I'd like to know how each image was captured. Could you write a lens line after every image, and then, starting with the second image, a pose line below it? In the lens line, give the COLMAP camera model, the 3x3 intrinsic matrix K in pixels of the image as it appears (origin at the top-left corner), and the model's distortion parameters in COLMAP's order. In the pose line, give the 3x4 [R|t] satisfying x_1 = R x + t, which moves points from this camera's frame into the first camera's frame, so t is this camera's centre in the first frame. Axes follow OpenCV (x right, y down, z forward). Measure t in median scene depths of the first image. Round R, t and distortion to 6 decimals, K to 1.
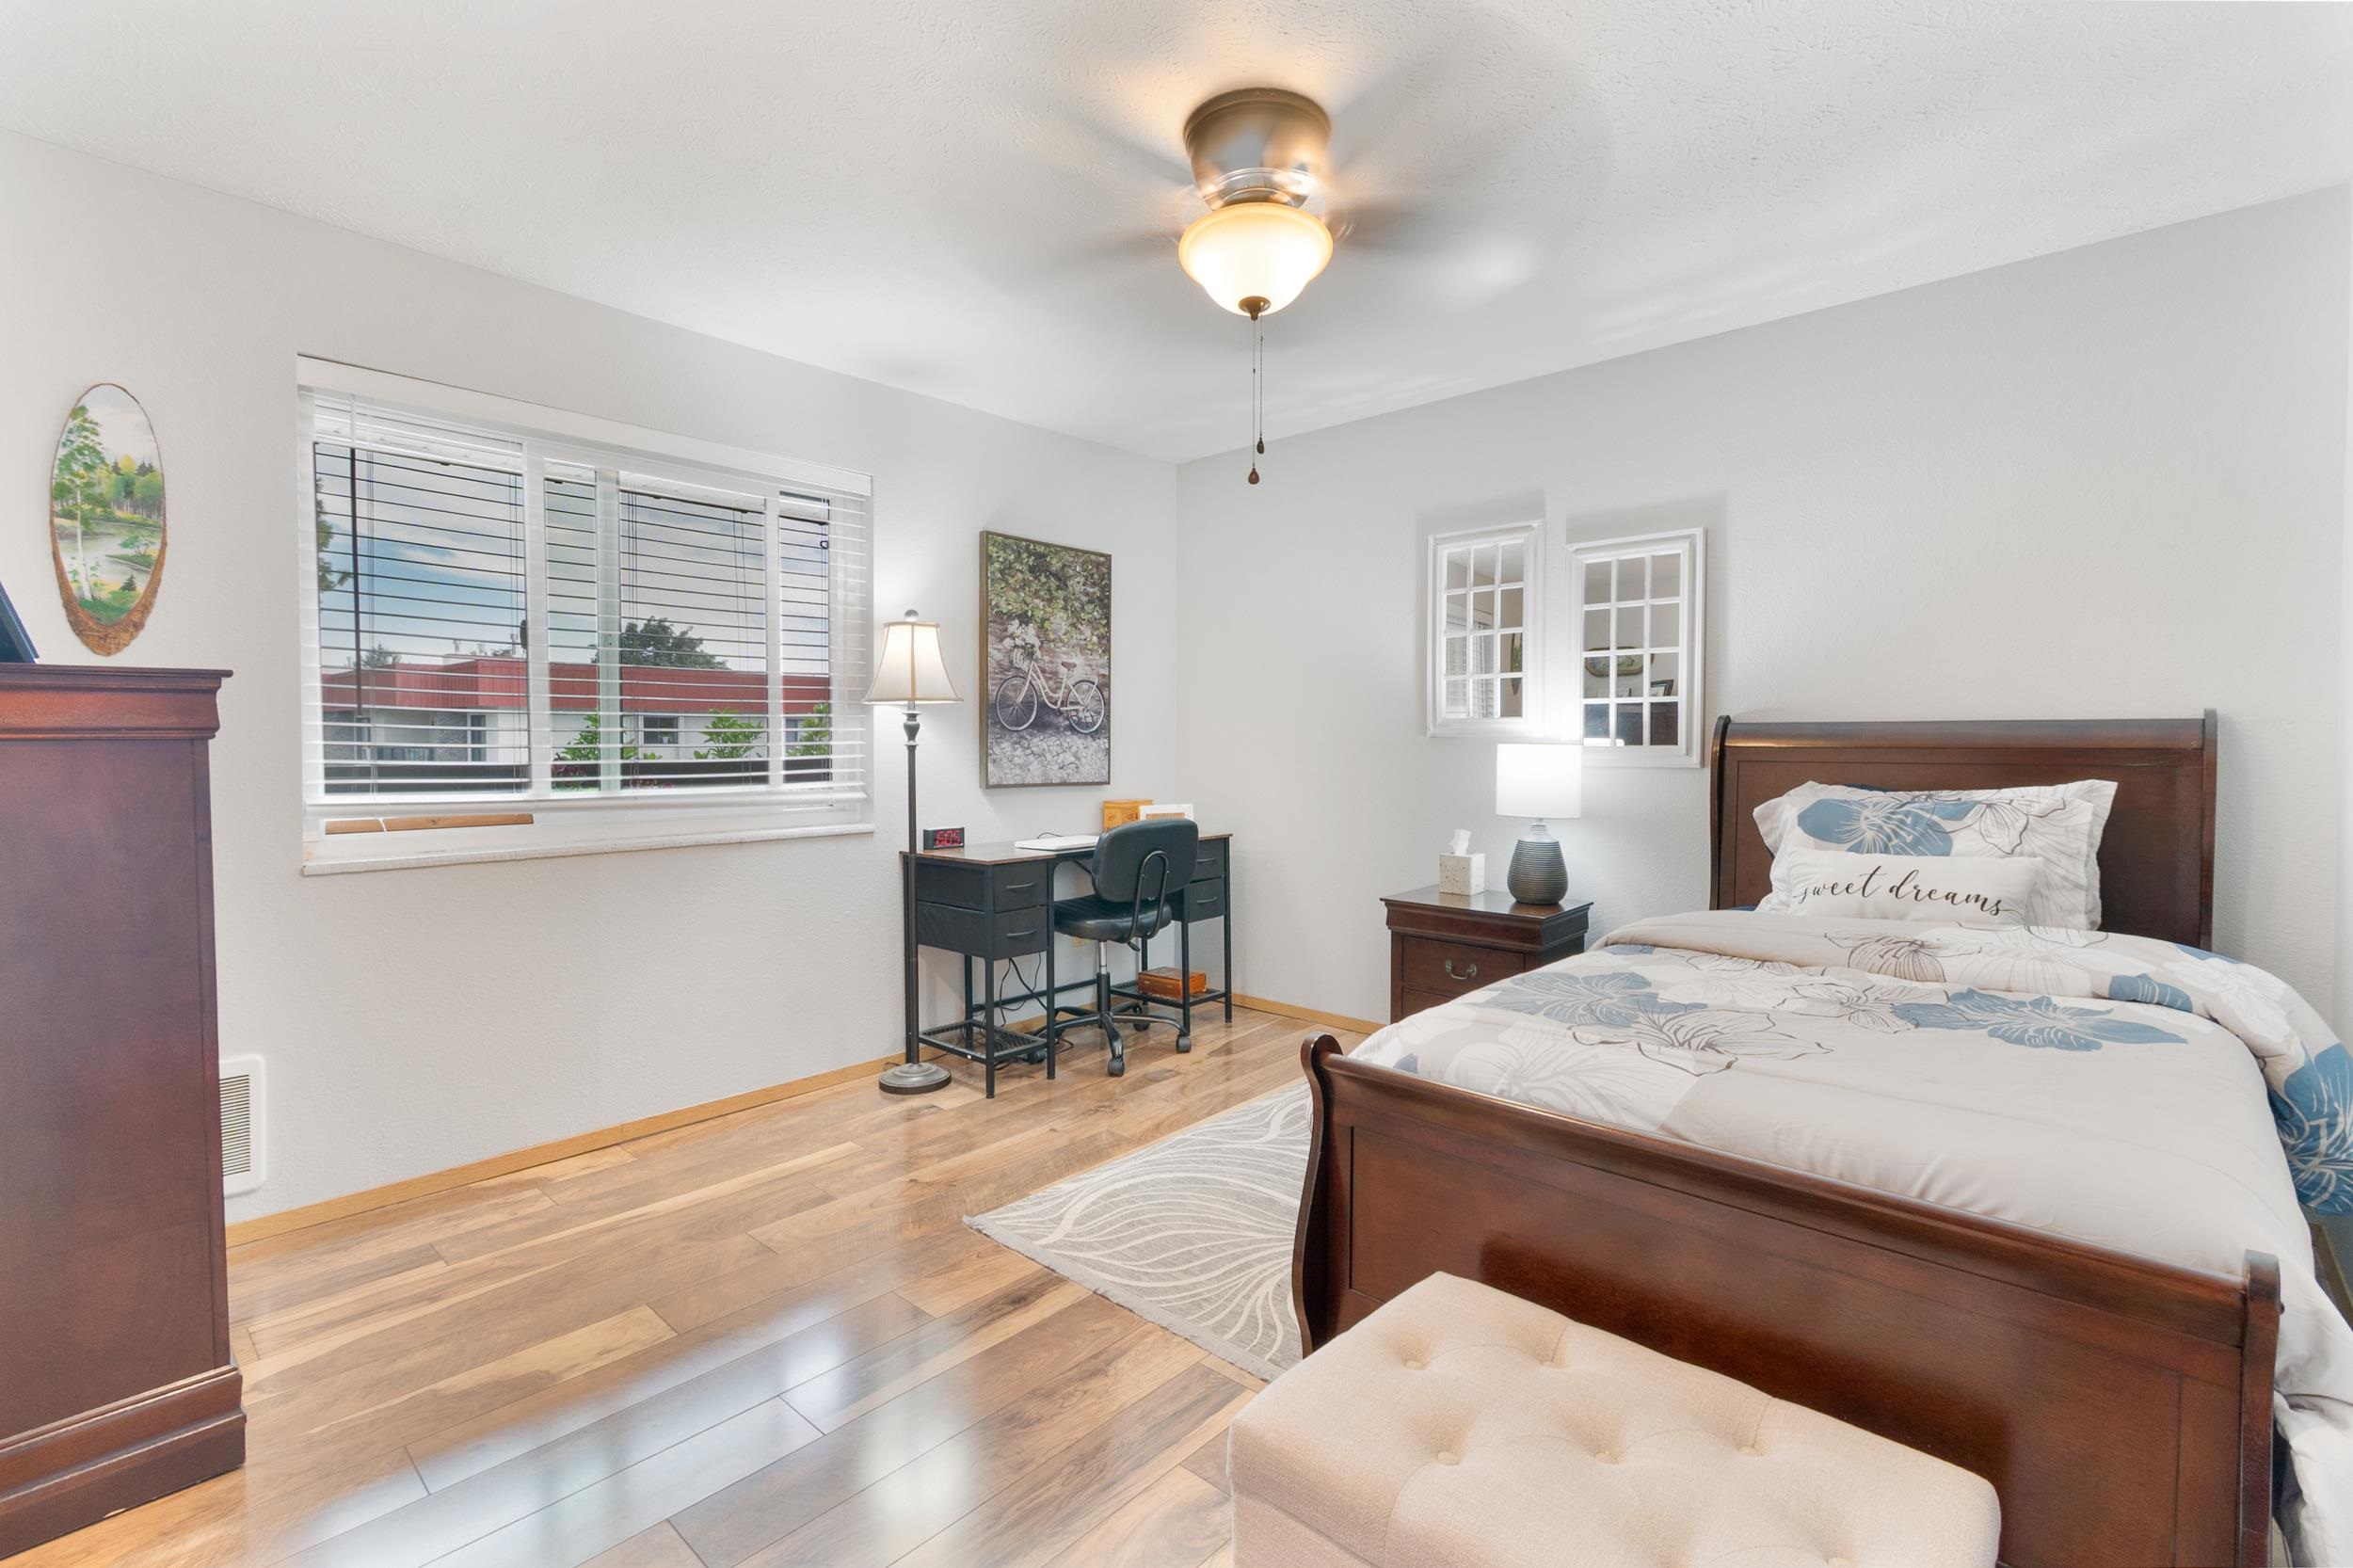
lens RADIAL K [[1044.0, 0, 1177.2], [0, 1044.0, 770.4], [0, 0, 1]] dist [-0.003027, -0.001281]
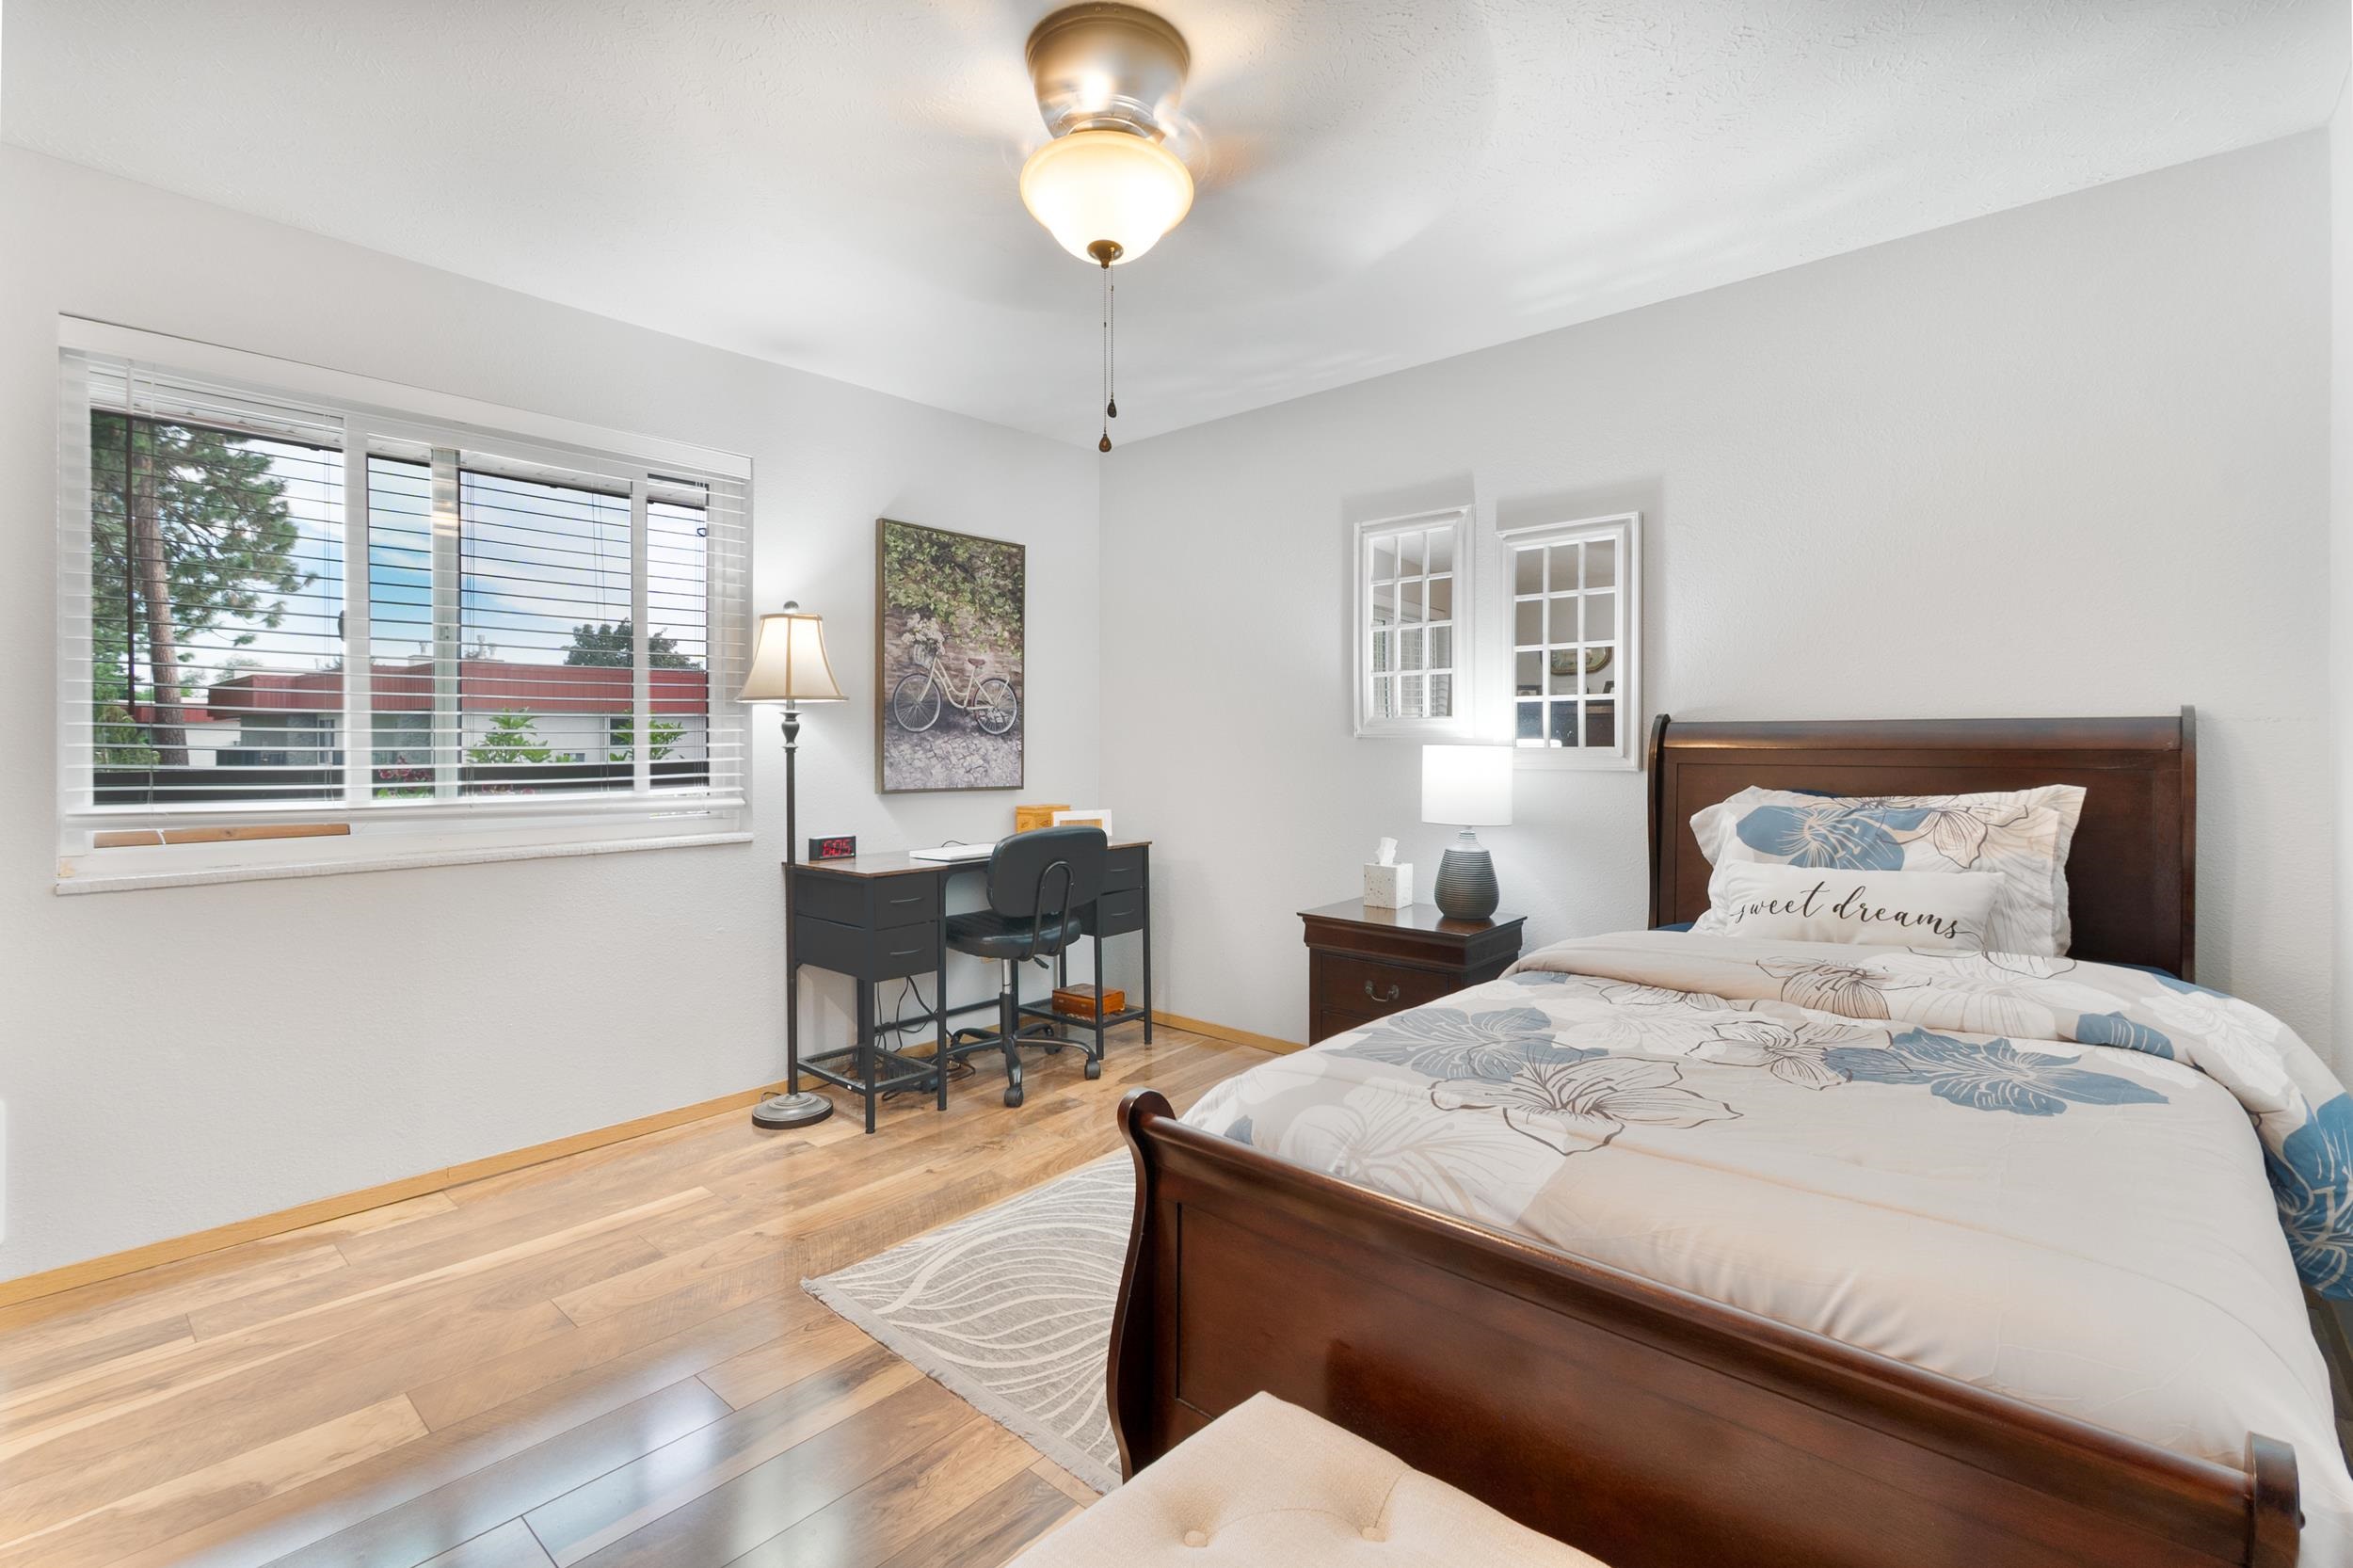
lens RADIAL K [[1045.3, 0, 1166.4], [0, 1045.3, 748.9], [0, 0, 1]] dist [-0.003398, -0.001214]
pose [[0.999983, -0.001112, 0.005705, 0.098826], [0.001239, 0.999751, -0.022282, -0.002533], [-0.005679, 0.022289, 0.999735, 0.098990]]
